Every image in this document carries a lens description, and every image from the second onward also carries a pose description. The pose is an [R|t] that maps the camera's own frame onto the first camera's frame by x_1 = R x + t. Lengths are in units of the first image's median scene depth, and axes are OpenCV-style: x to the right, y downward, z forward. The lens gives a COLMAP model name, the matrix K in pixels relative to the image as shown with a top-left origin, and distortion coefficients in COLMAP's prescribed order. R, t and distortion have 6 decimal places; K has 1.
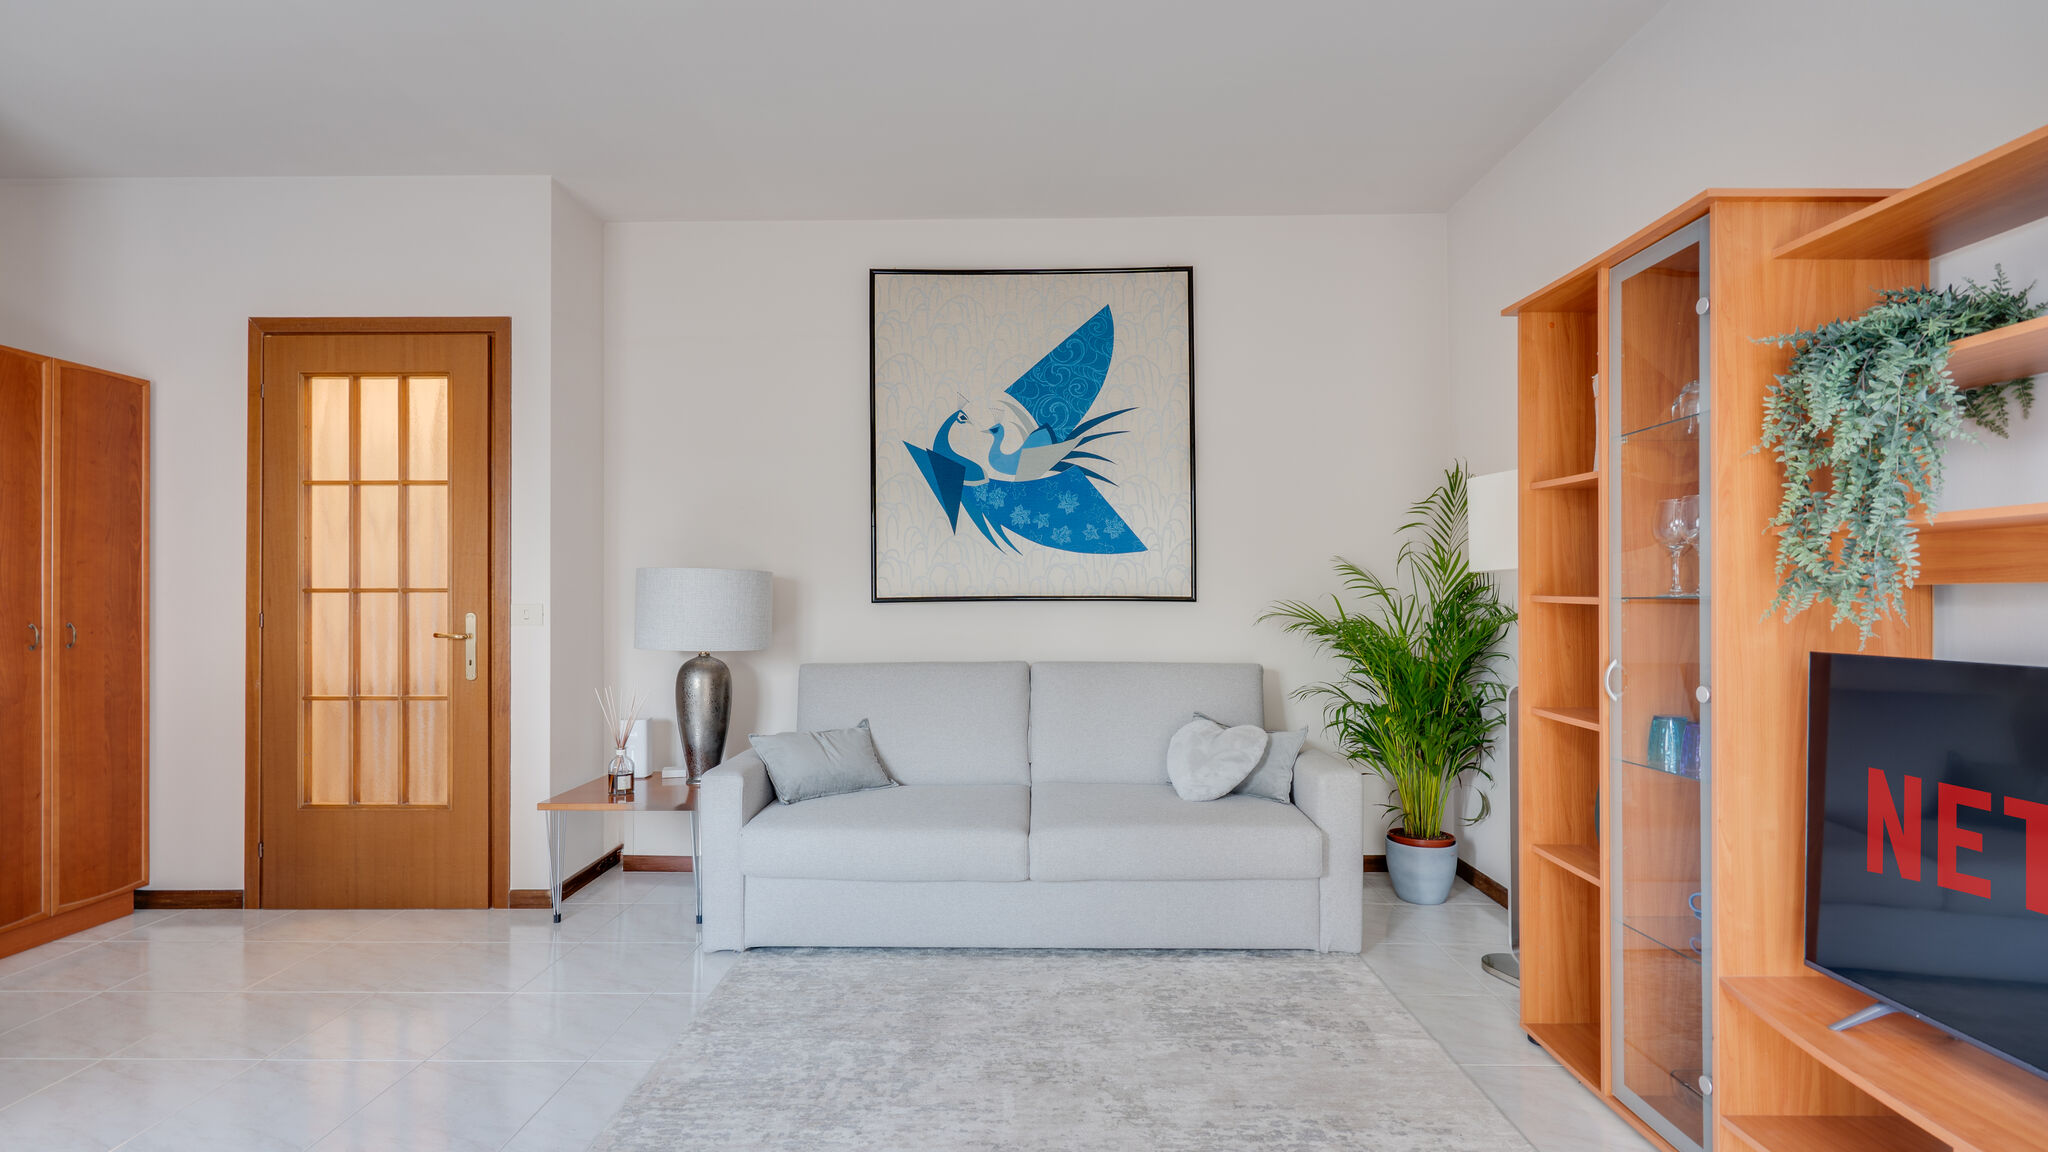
lens RADIAL K [[913.0, 0, 1024.0], [0, 913.0, 576.0], [0, 0, 1]] dist [-0.000507, 0.000151]
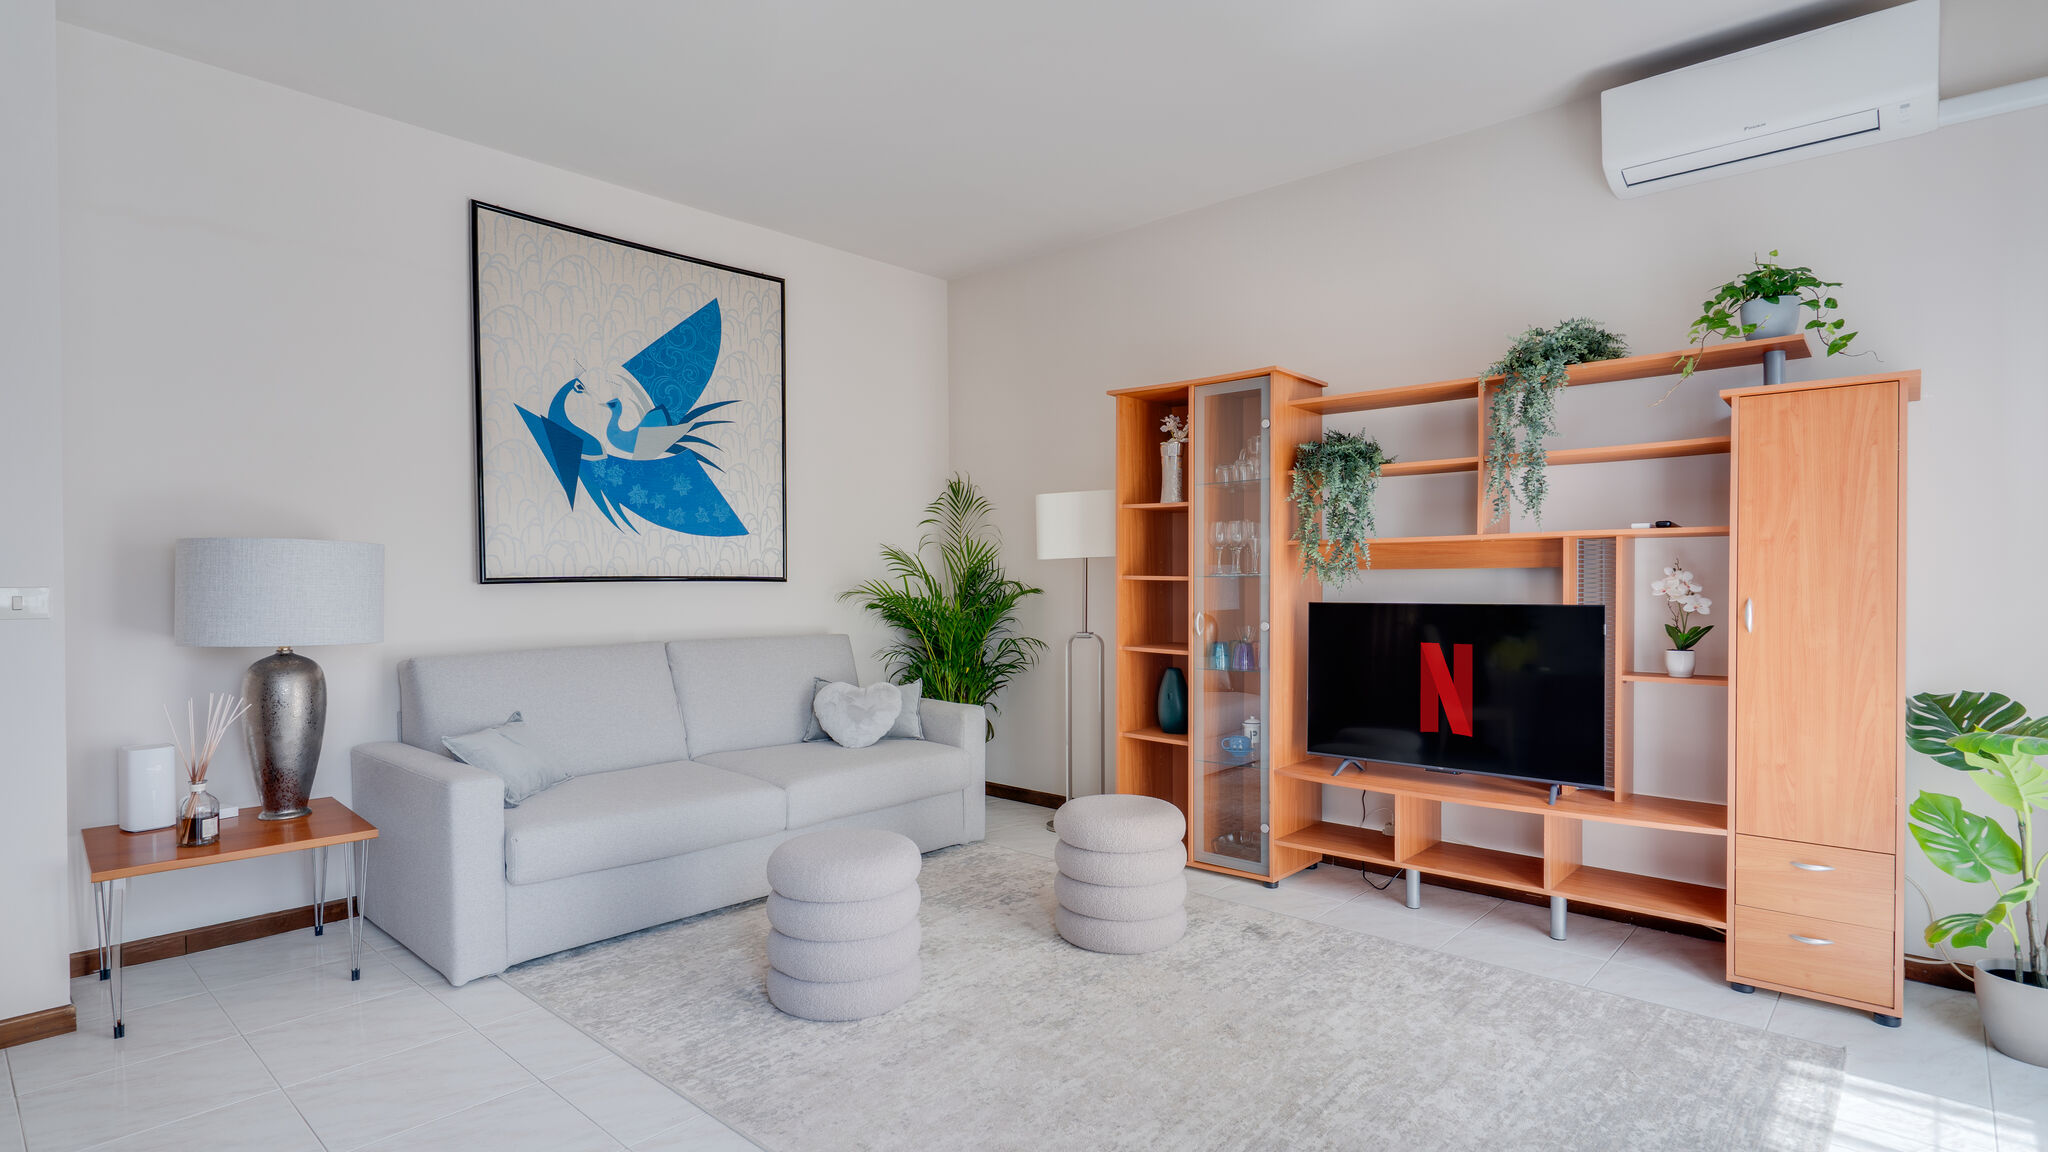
lens RADIAL K [[913.0, 0, 1024.0], [0, 913.0, 576.0], [0, 0, 1]] dist [-0.000507, 0.000151]
pose [[0.697881, 0.001390, 0.716212, -0.418096], [-0.015367, 0.999797, 0.013034, 0.002277], [-0.716049, -0.020102, 0.697761, 0.010518]]
